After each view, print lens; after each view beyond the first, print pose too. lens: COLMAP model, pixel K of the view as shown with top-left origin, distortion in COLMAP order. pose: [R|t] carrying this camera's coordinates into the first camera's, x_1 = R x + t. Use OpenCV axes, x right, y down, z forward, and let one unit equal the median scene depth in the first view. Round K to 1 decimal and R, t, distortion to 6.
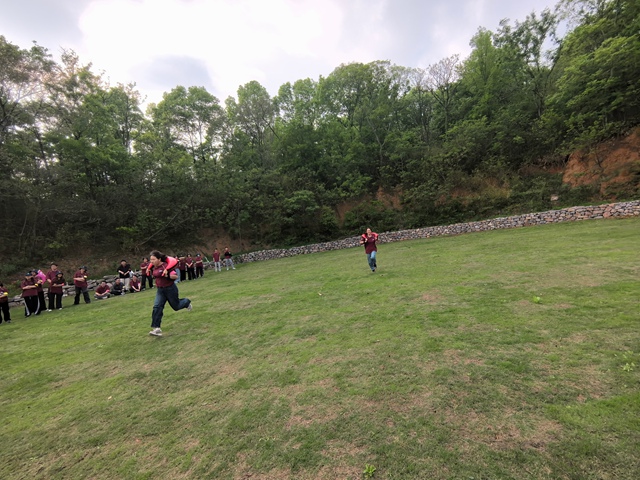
lens RADIAL K [[304.8, 0, 320.8], [0, 304.8, 238.2], [0, 0, 1]] dist [-0.006132, -0.000656]
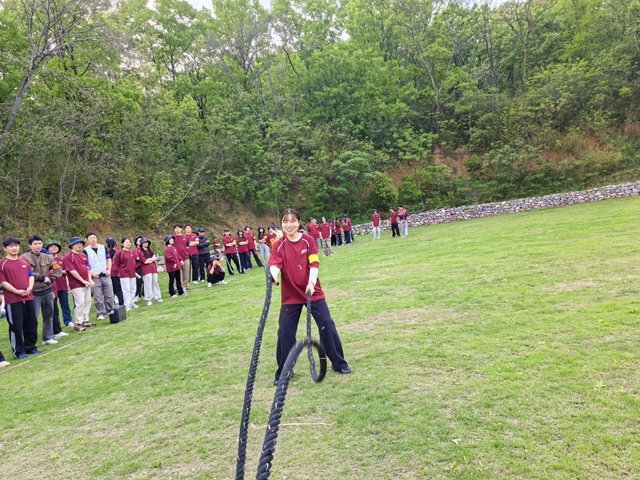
lens RADIAL K [[514.7, 0, 319.3], [0, 514.7, 240.8], [0, 0, 1]] dist [0.041053, 0.004586]
pose [[0.987281, -0.010280, 0.158652, -0.357220], [0.009323, 0.999934, 0.006777, 0.056440], [-0.158712, -0.005211, 0.987311, -0.241866]]
